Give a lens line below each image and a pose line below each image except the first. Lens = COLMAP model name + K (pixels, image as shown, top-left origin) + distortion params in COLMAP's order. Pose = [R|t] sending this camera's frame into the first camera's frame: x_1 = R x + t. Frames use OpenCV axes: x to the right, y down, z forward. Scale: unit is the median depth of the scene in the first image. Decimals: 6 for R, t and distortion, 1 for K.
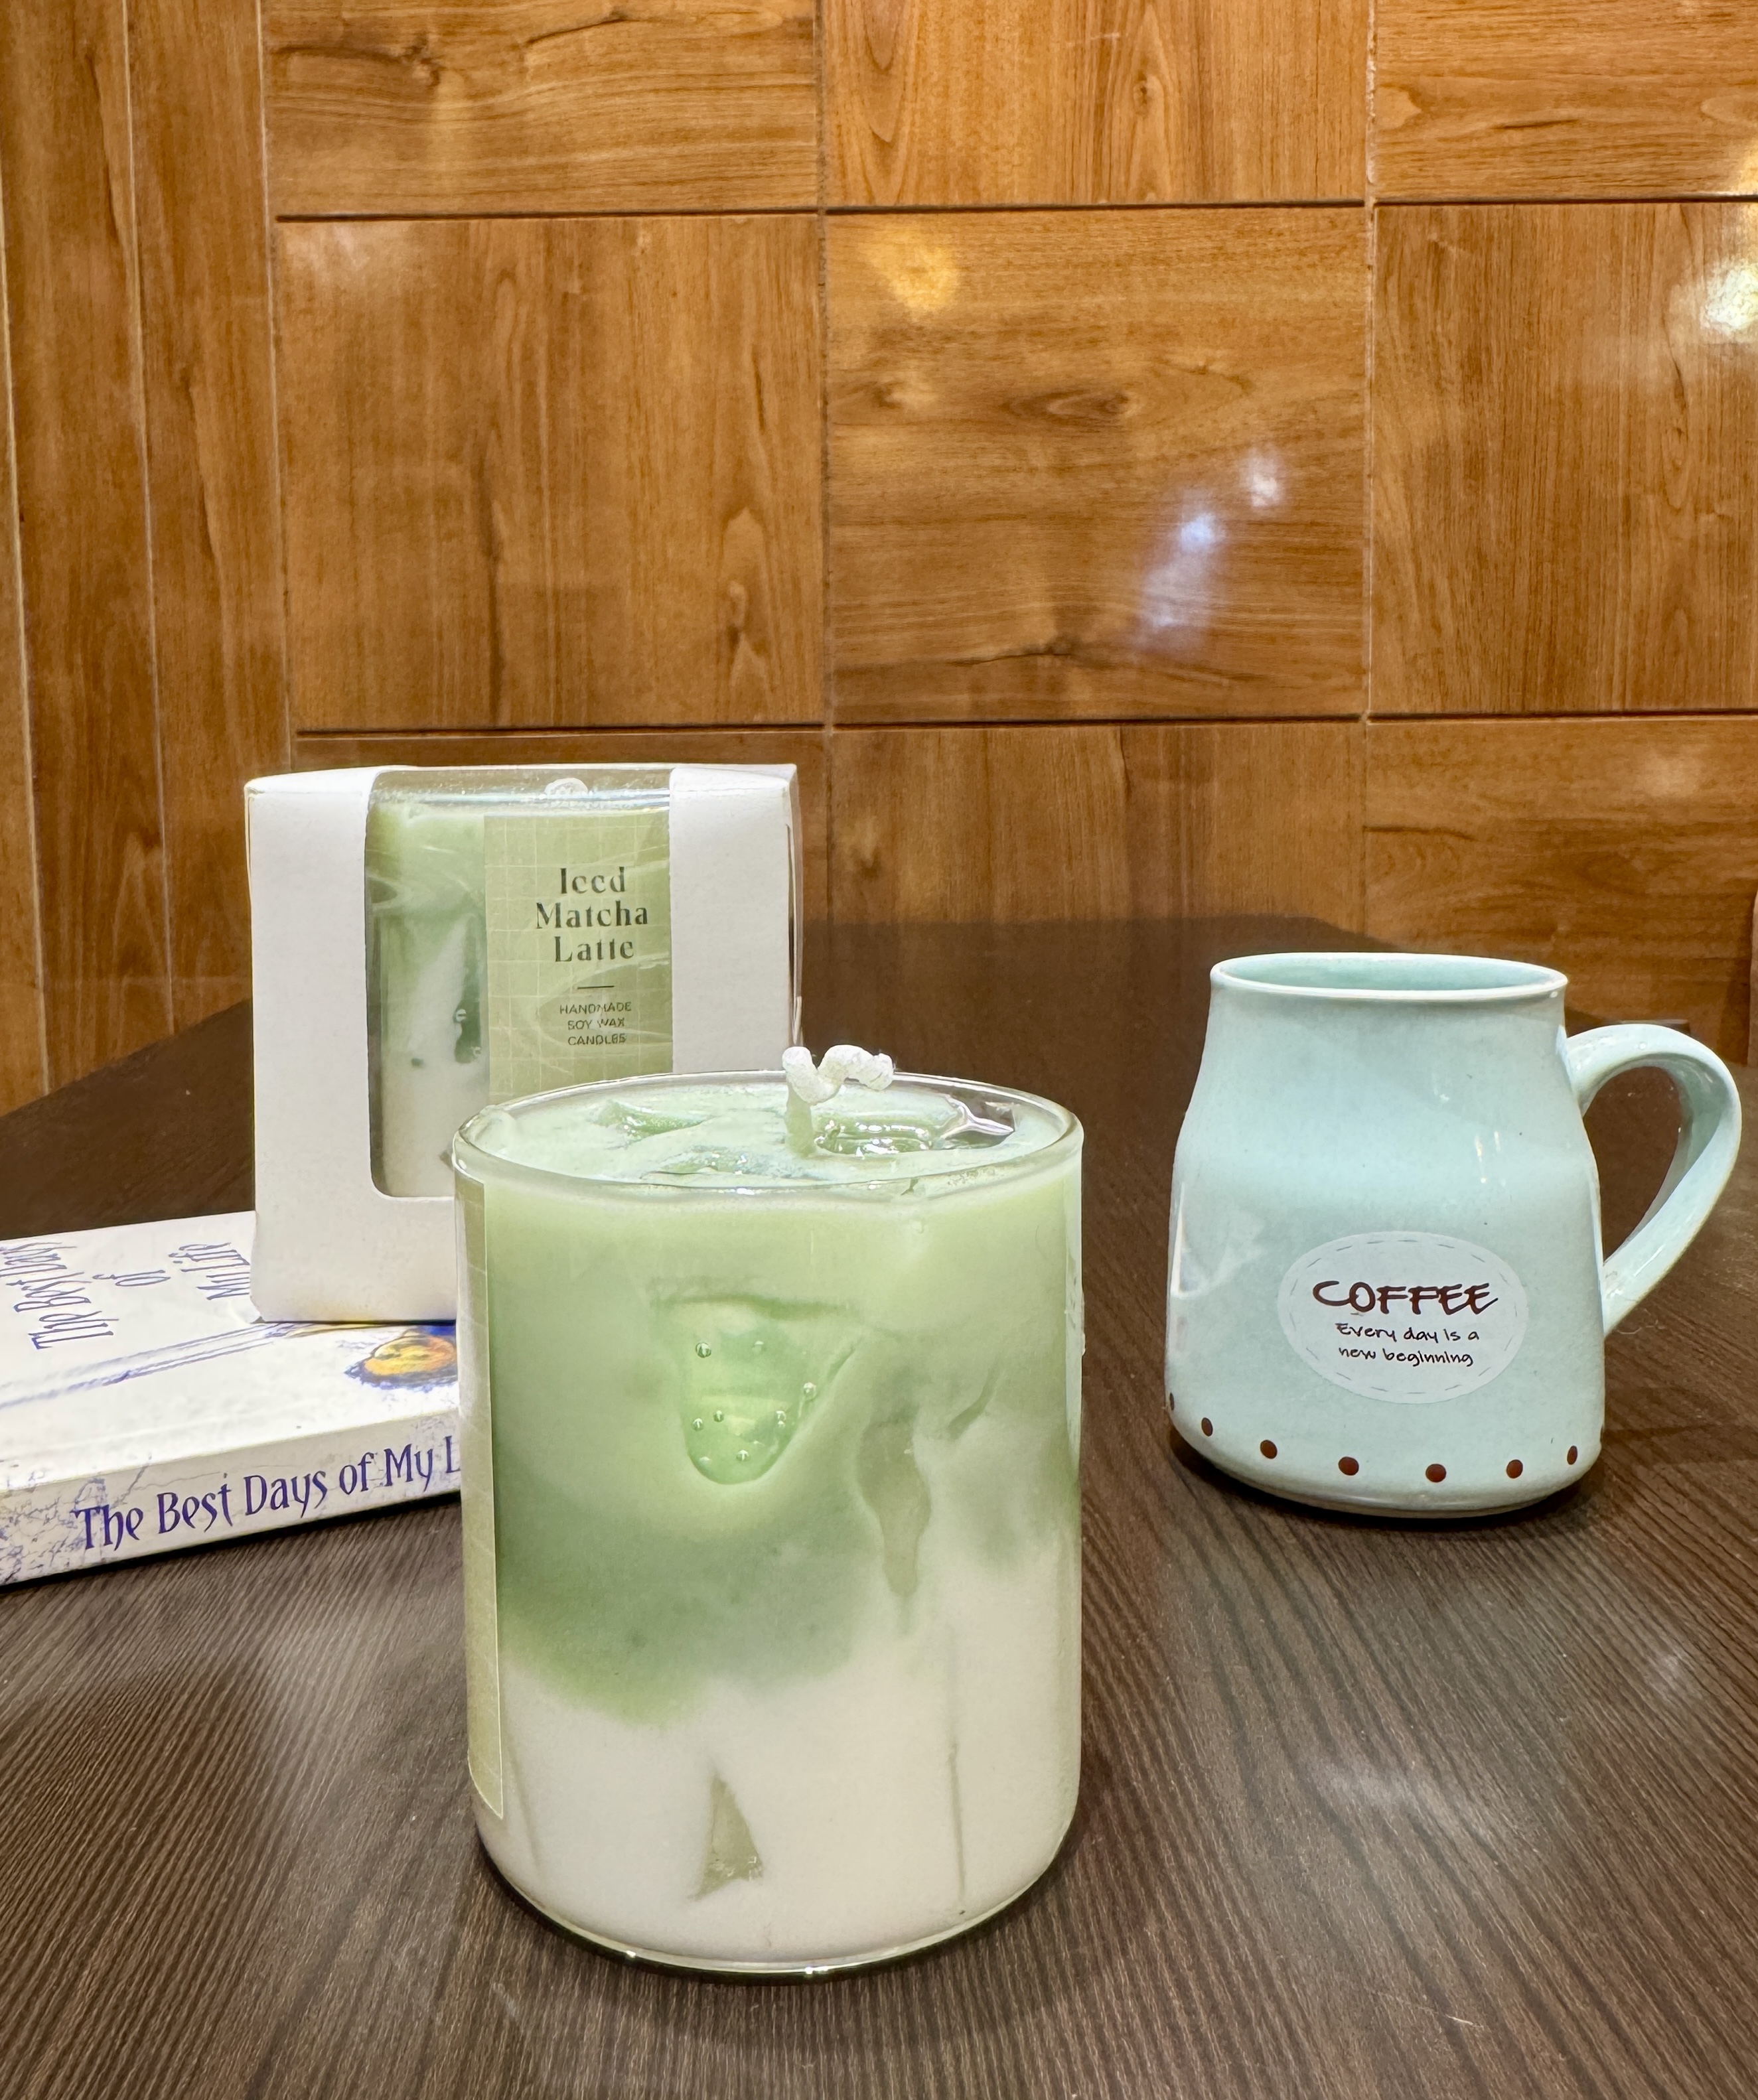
lens RADIAL K [[1897.2, 0, 758.2], [0, 1897.2, 939.6], [0, 0, 1]] dist [-0.004417, 0.000359]
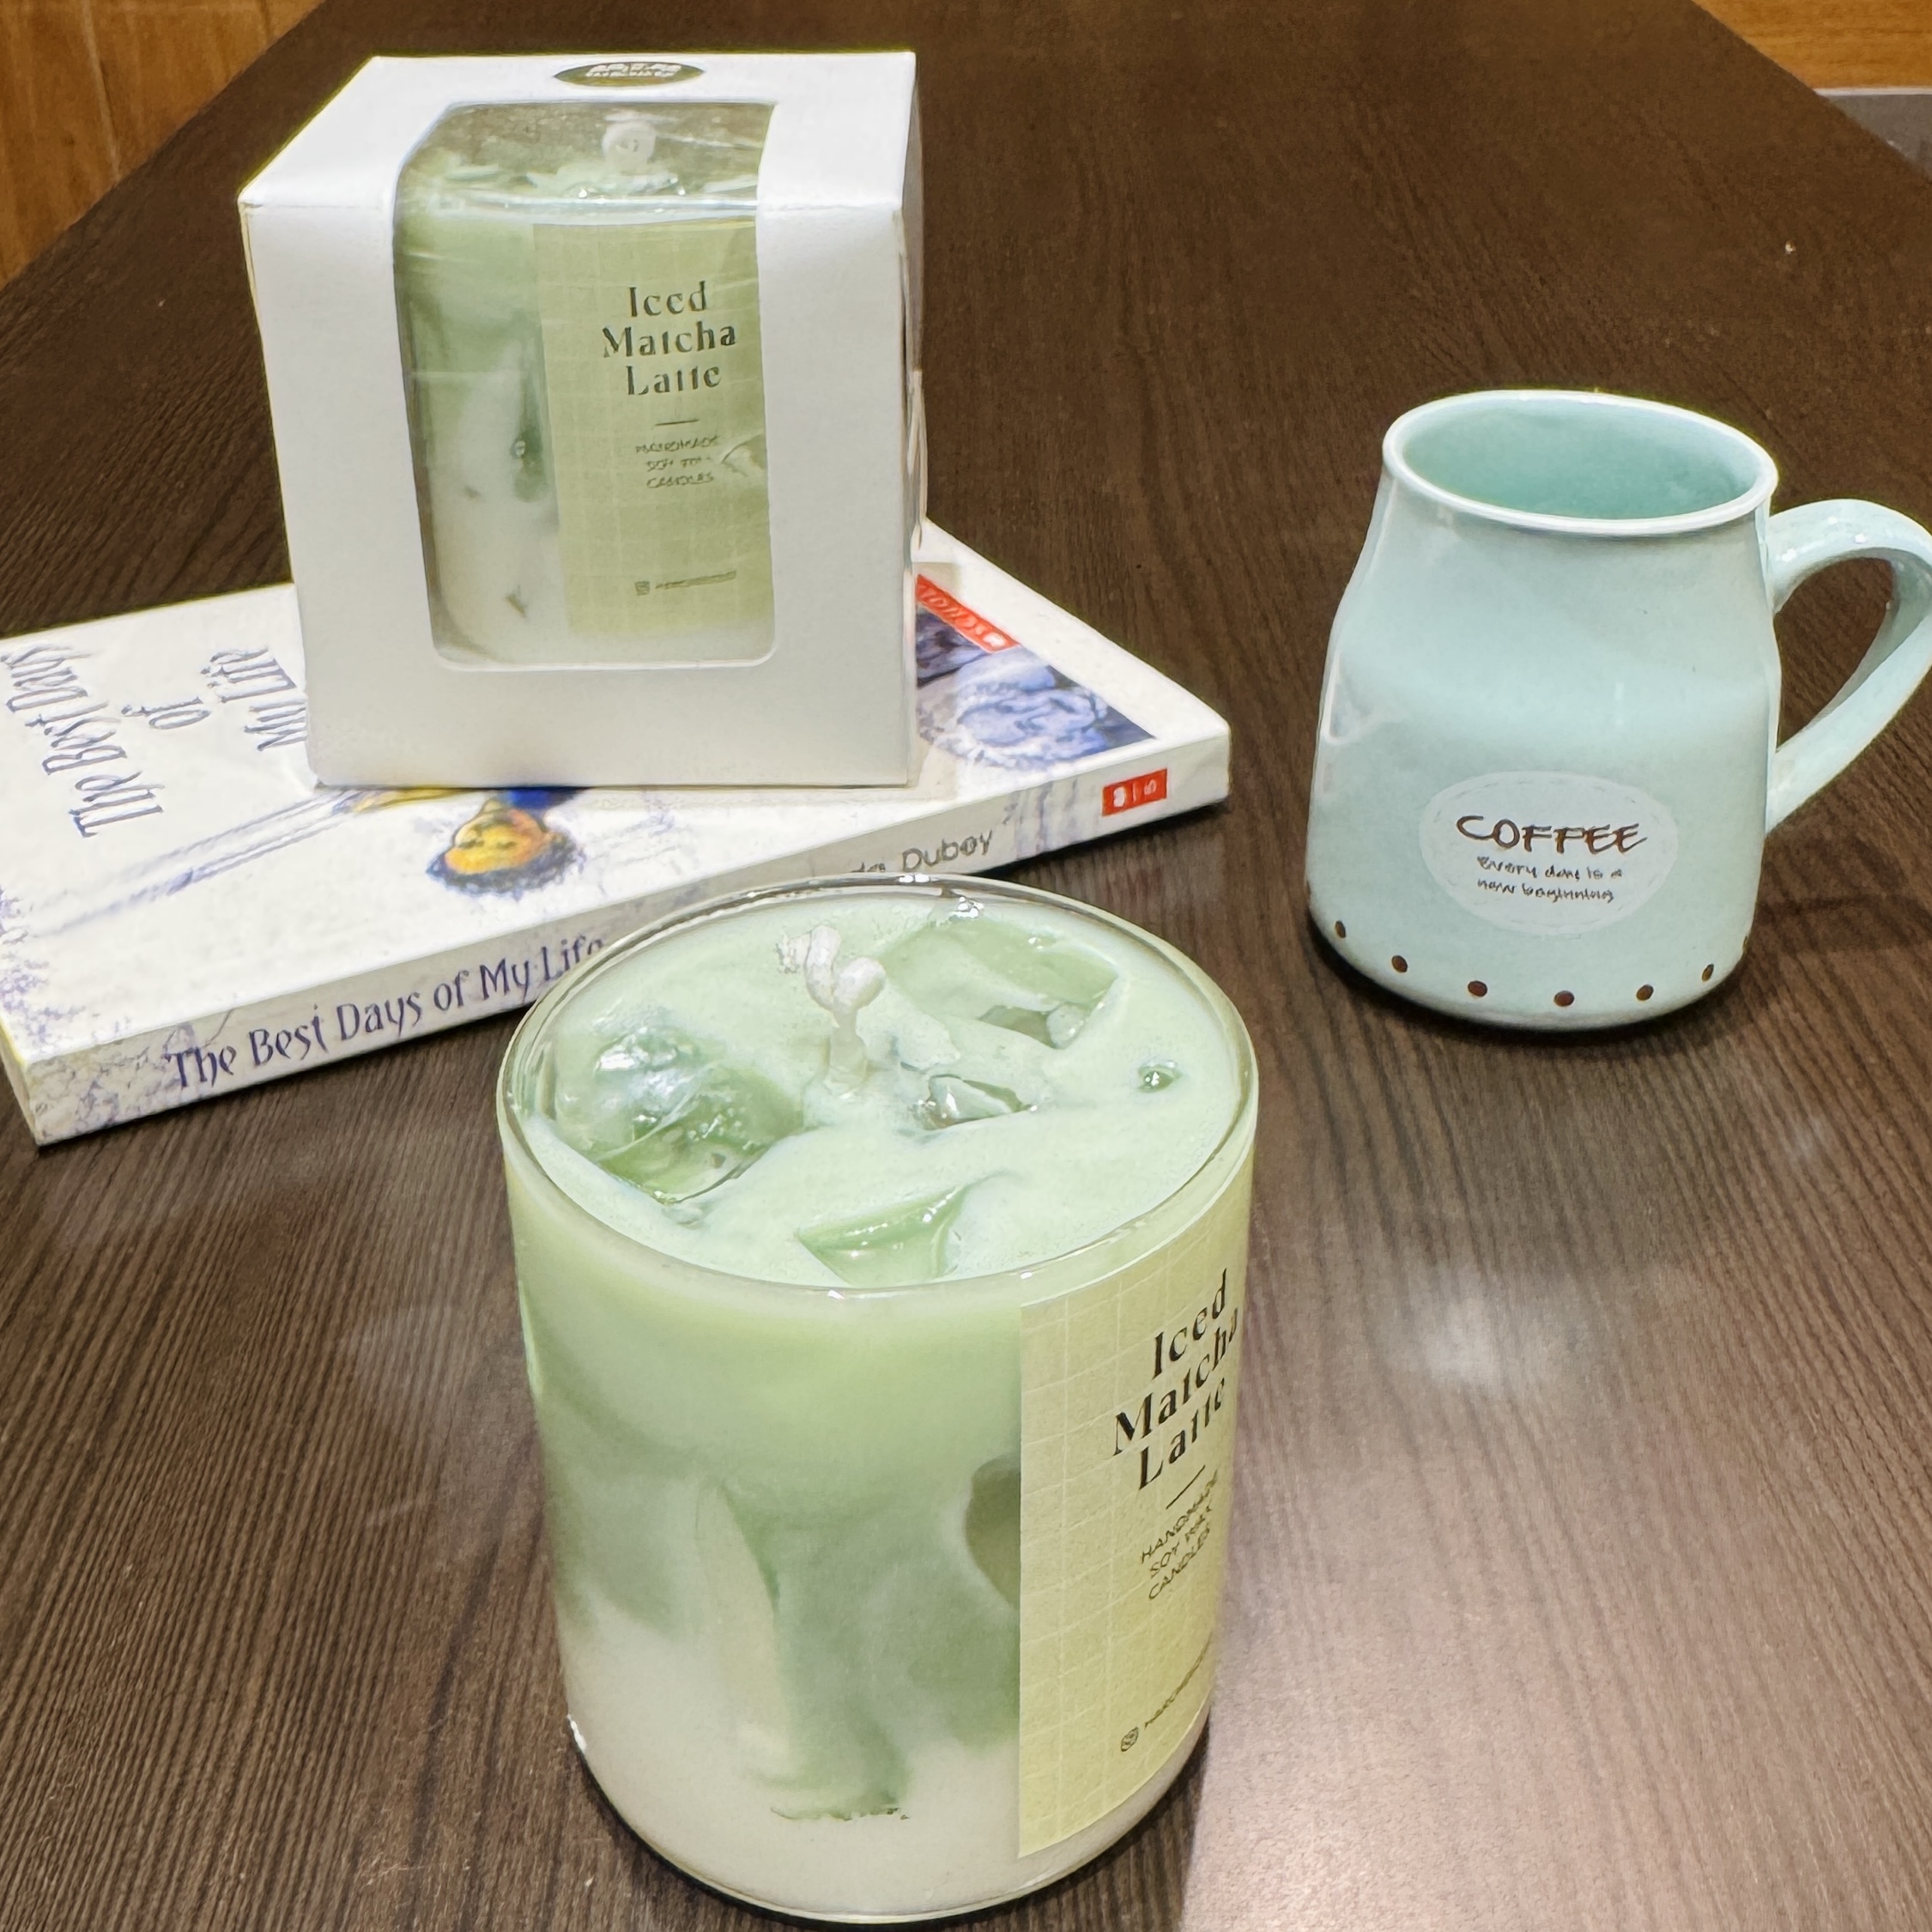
lens RADIAL K [[2351.2, 0, 967.3], [0, 2351.2, 962.5], [0, 0, 1]] dist [-0.004237, 0.000000]
pose [[0.999375, -0.009085, 0.034151, 0.008068], [-0.005753, 0.911671, 0.410880, -0.224023], [-0.034867, -0.410820, 0.911049, -0.084057]]
